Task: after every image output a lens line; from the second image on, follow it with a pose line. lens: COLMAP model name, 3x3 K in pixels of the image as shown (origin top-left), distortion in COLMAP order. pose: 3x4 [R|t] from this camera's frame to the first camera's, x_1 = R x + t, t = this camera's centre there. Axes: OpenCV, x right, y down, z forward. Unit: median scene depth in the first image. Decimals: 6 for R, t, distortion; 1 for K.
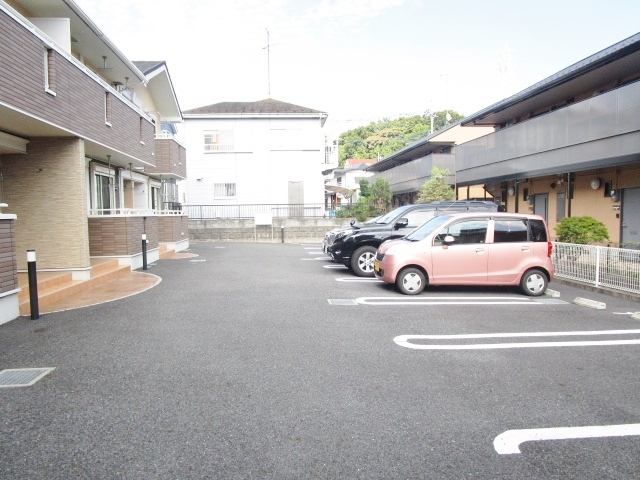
lens RADIAL K [[458.2, 0, 318.3], [0, 458.2, 241.5], [0, 0, 1]] dist [-0.003103, -0.006475]
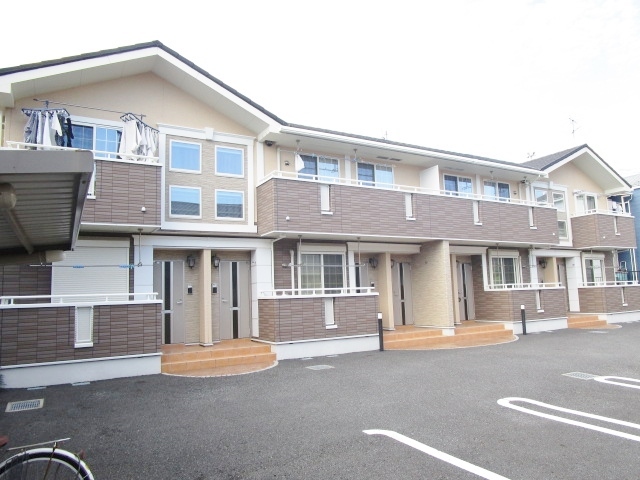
lens RADIAL K [[458.2, 0, 319.6], [0, 458.2, 239.7], [0, 0, 1]] dist [-0.003103, -0.006475]
pose [[0.410021, -0.103069, -0.906234, 0.695746], [-0.032476, 0.991315, -0.127439, -0.020193], [0.911498, 0.081683, 0.403113, 0.012304]]
